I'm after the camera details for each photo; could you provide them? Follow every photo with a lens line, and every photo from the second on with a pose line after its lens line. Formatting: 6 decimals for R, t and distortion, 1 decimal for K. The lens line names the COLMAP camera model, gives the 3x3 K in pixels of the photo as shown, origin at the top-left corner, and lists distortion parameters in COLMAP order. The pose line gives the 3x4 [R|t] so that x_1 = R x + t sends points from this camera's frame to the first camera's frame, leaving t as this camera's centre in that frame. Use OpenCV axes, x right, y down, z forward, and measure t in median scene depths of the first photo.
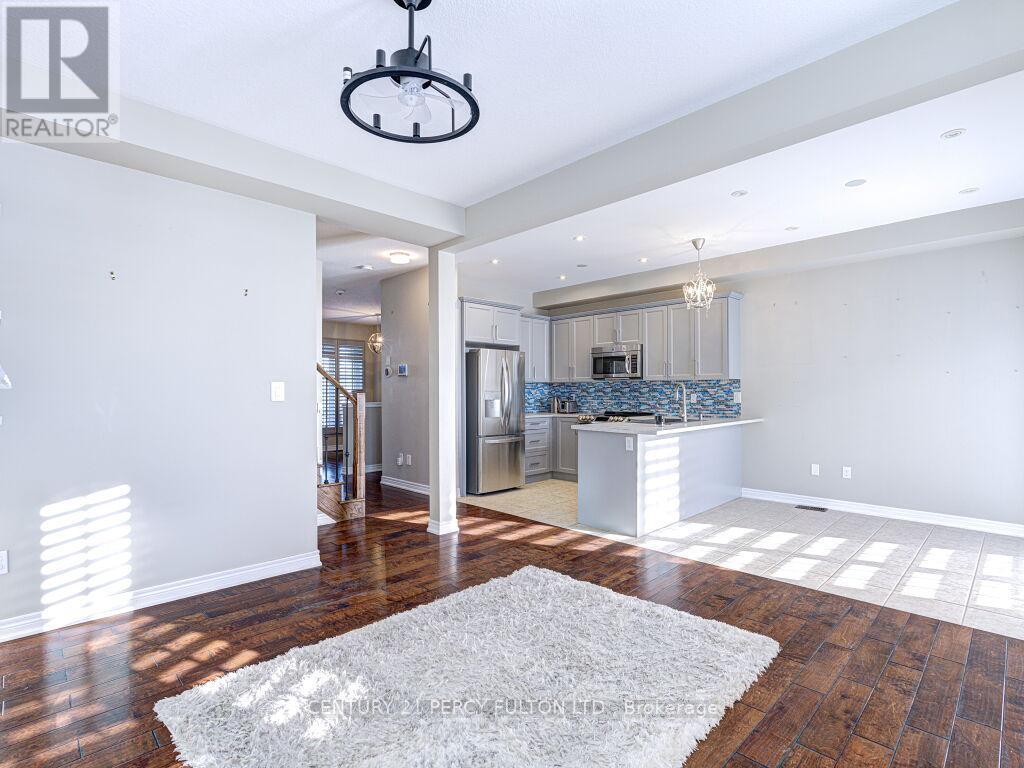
lens RADIAL K [[500.0, 0, 508.3], [0, 500.0, 392.1], [0, 0, 1]] dist [-0.011074, 0.005703]
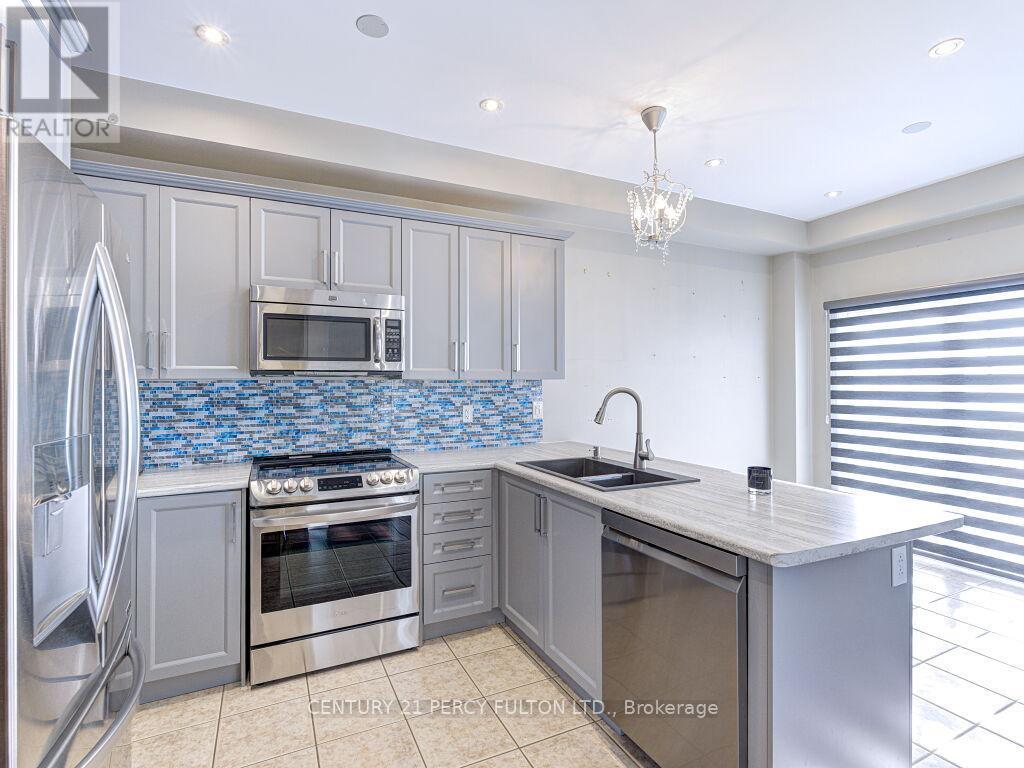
lens RADIAL K [[500.0, 0, 512.3], [0, 500.0, 378.6], [0, 0, 1]] dist [-0.011074, 0.005703]
pose [[0.322548, 0.012025, 0.946477, -0.121235], [0.004349, 0.999890, -0.014186, -0.017677], [-0.946543, 0.008692, 0.322460, 0.787702]]
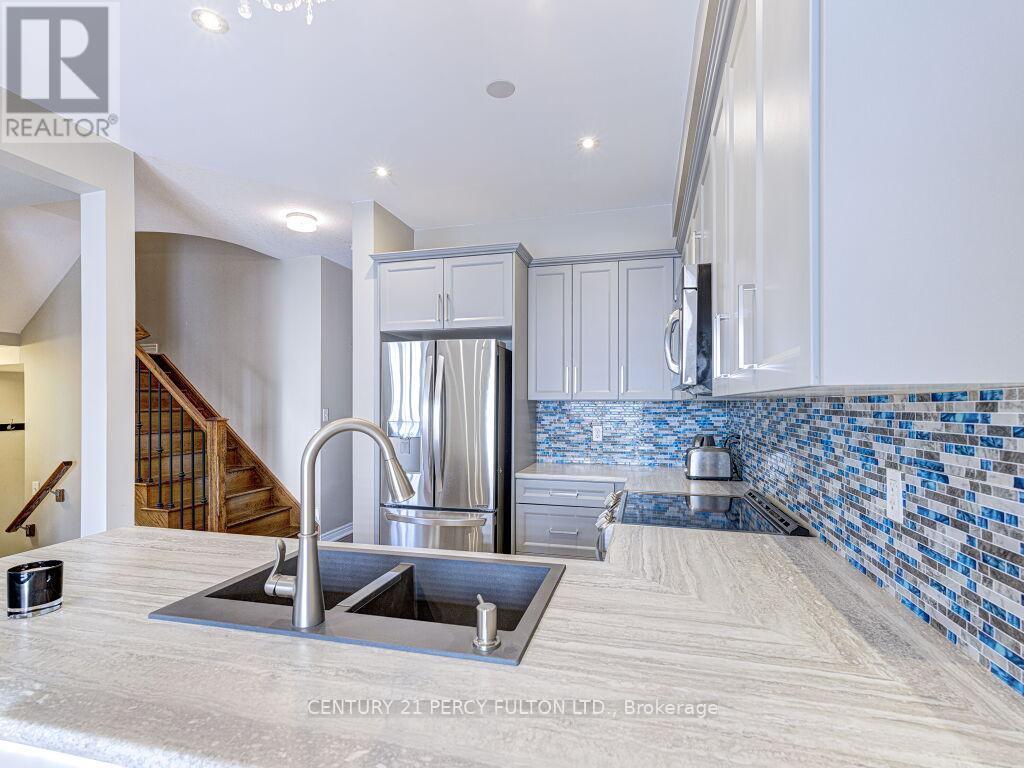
lens RADIAL K [[500.0, 0, 522.1], [0, 500.0, 404.0], [0, 0, 1]] dist [-0.011074, 0.005703]
pose [[0.522409, 0.001048, -0.852695, 0.456628], [-0.000281, 0.999999, 0.001057, -0.020555], [0.852695, -0.000313, 0.522409, 0.798705]]
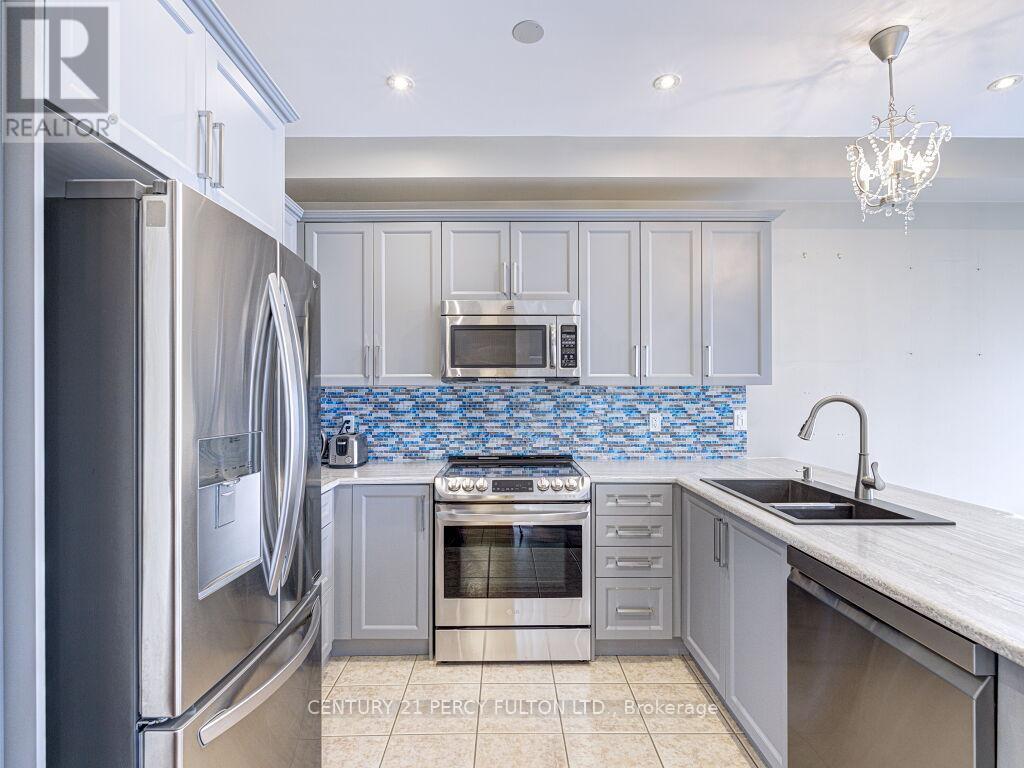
lens RADIAL K [[500.0, 0, 510.6], [0, 500.0, 387.2], [0, 0, 1]] dist [-0.011074, 0.005703]
pose [[0.696918, 0.006208, 0.717124, -0.087058], [0.000657, 0.999957, -0.009294, -0.018230], [-0.717151, 0.006948, 0.696883, 0.761777]]
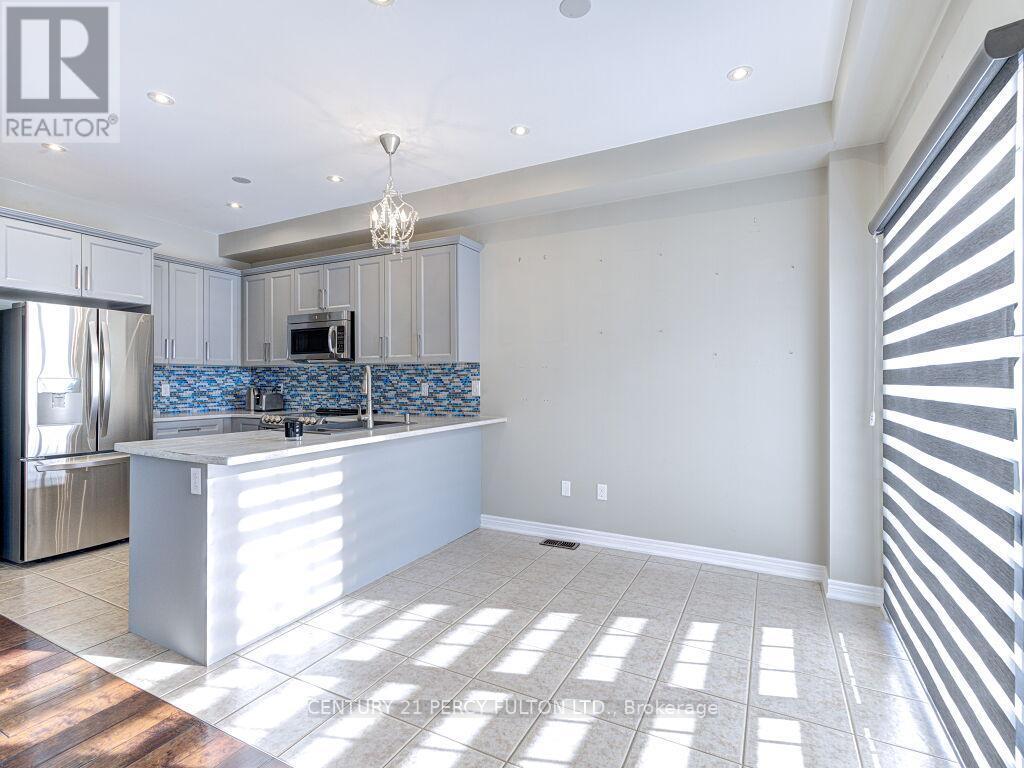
lens RADIAL K [[500.0, 0, 508.7], [0, 500.0, 381.0], [0, 0, 1]] dist [-0.011074, 0.005703]
pose [[0.951682, 0.002066, 0.307077, 0.268278], [-0.001723, 0.999998, -0.001390, 0.001405], [-0.307079, 0.000794, 0.951684, 0.288257]]
